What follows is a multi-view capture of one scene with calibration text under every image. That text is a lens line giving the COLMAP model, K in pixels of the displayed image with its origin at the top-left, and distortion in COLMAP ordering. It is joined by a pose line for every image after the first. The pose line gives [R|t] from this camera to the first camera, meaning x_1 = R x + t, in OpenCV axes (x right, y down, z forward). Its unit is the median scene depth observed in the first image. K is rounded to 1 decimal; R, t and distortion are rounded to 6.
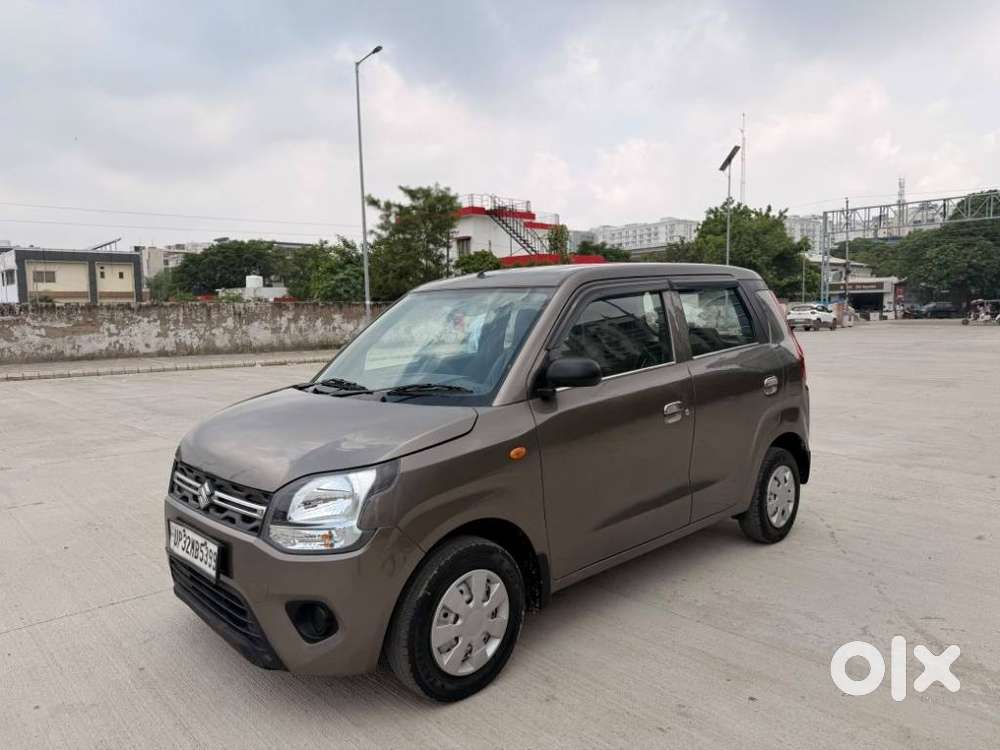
lens RADIAL K [[710.0, 0, 507.4], [0, 710.0, 381.4], [0, 0, 1]] dist [0.052472, -0.057647]
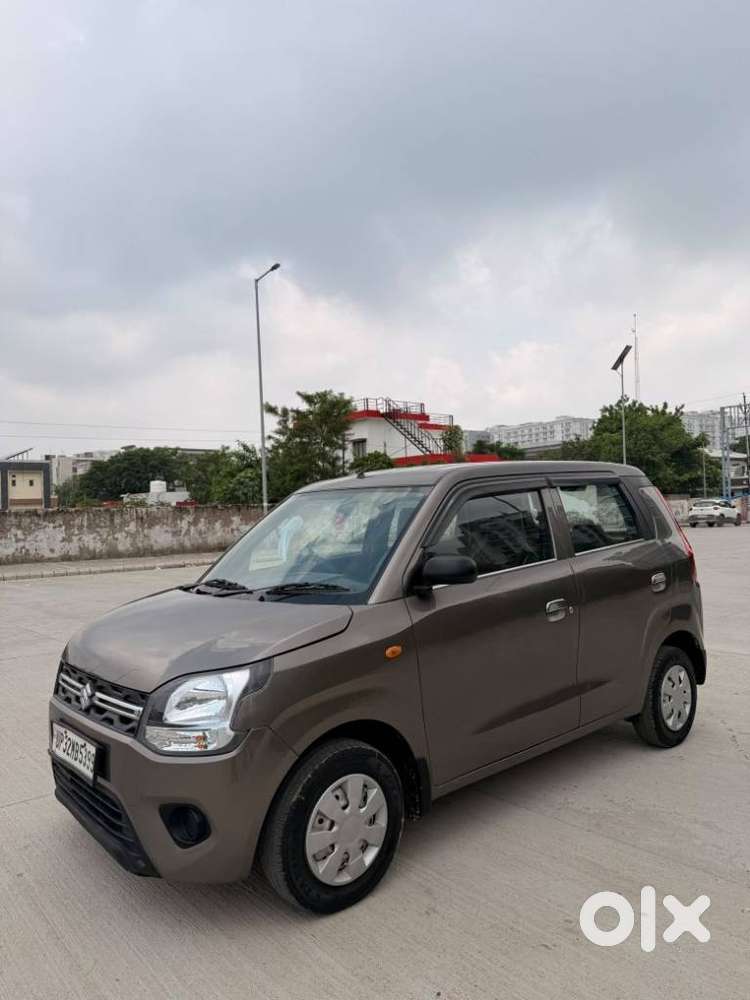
lens RADIAL K [[710.0, 0, 368.5], [0, 710.0, 508.4], [0, 0, 1]] dist [0.052472, -0.057647]
pose [[0.998516, -0.016022, -0.052051, 0.022603], [0.010612, 0.994666, -0.102602, 0.001621], [0.053417, 0.101897, 0.993360, -0.010068]]
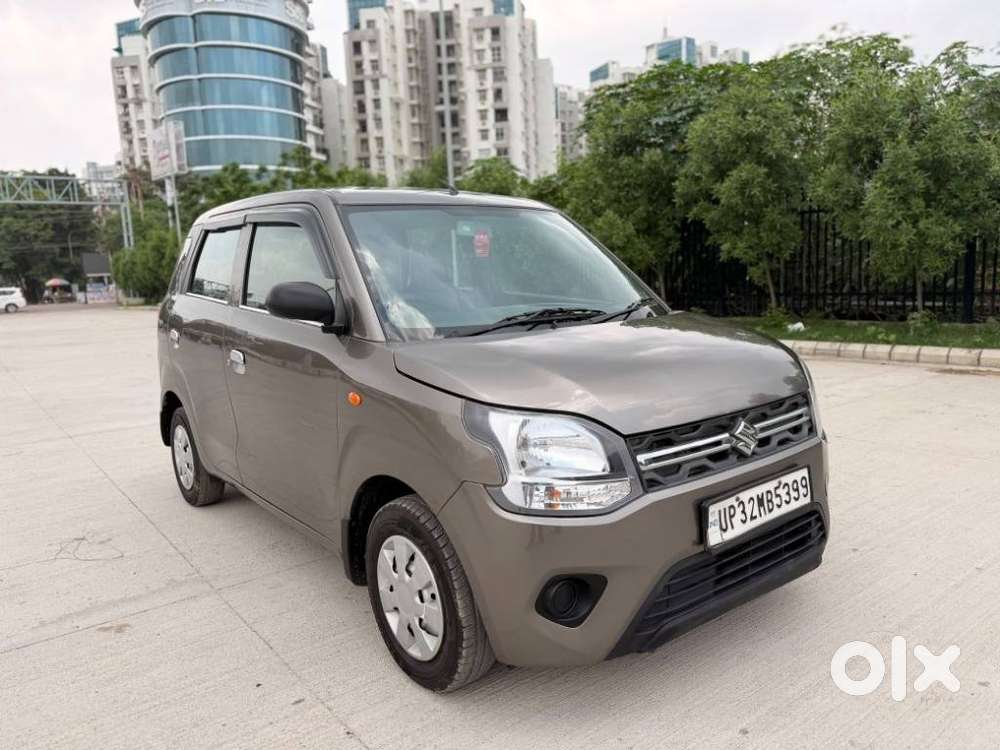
lens RADIAL K [[710.0, 0, 506.2], [0, 710.0, 374.2], [0, 0, 1]] dist [0.052472, -0.057647]
pose [[0.088914, -0.130636, 0.987435, -0.792535], [0.142896, 0.982780, 0.117153, -0.024820], [-0.985736, 0.130684, 0.106050, 0.766471]]
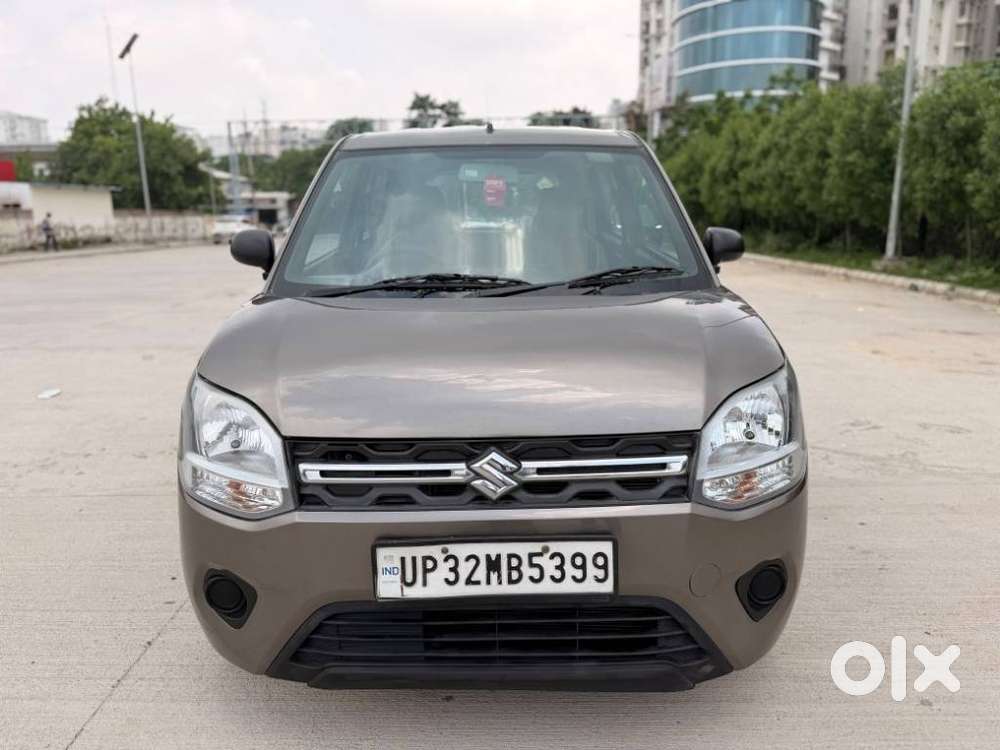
lens RADIAL K [[710.0, 0, 501.3], [0, 710.0, 368.8], [0, 0, 1]] dist [0.052472, -0.057647]
pose [[0.683393, -0.145625, 0.715379, -0.533063], [0.076121, 0.988776, 0.128561, 0.001926], [-0.726071, -0.033403, 0.686808, 0.401436]]
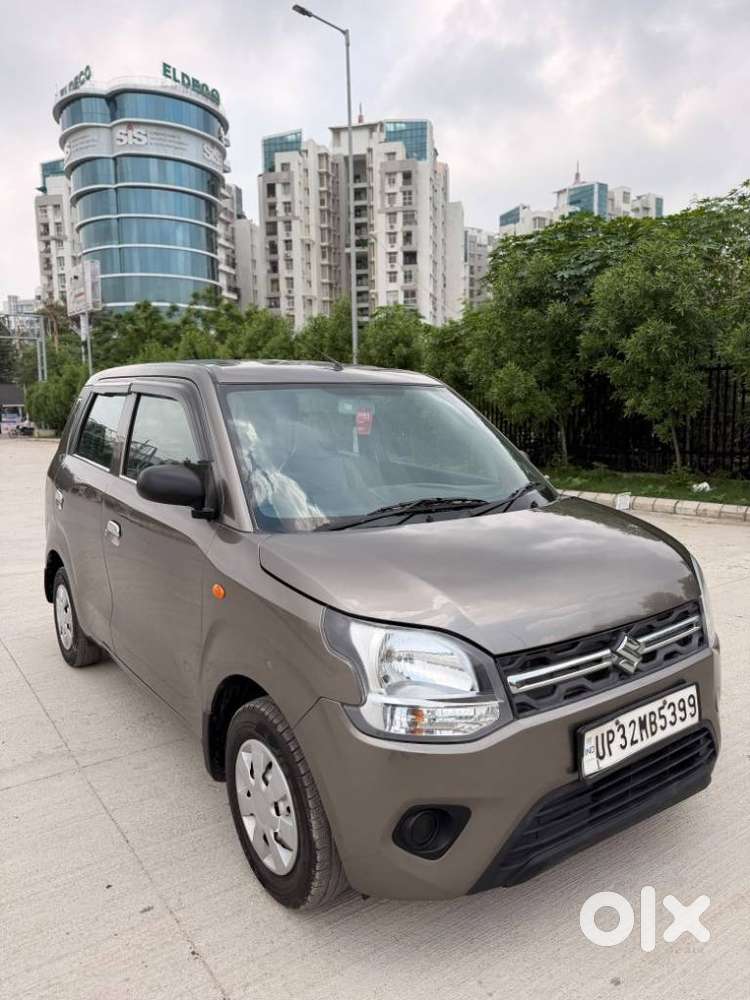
lens RADIAL K [[710.0, 0, 373.3], [0, 710.0, 494.2], [0, 0, 1]] dist [0.052472, -0.057647]
pose [[0.139796, -0.100069, 0.985111, -0.763339], [0.114555, 0.989834, 0.084292, -0.061501], [-0.983532, 0.101066, 0.149838, 0.742897]]
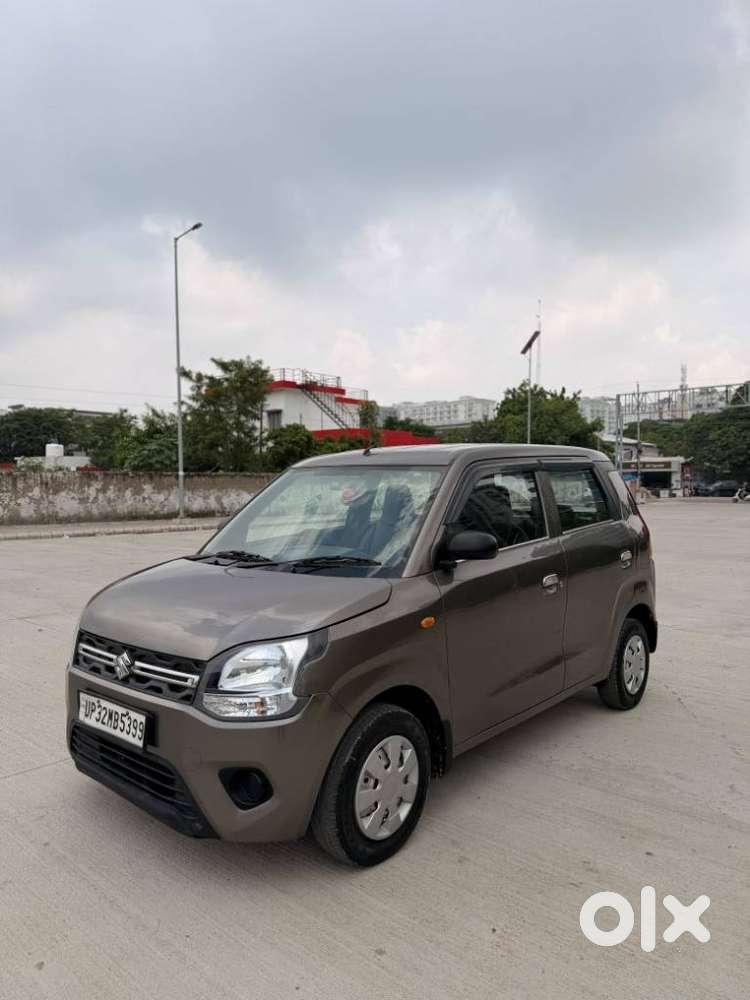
lens RADIAL K [[710.0, 0, 371.4], [0, 710.0, 508.7], [0, 0, 1]] dist [0.052472, -0.057647]
pose [[0.995827, 0.010895, 0.090604, -0.109265], [-0.005104, 0.997942, -0.063913, -0.000172], [-0.091114, 0.063184, 0.993834, -0.036491]]
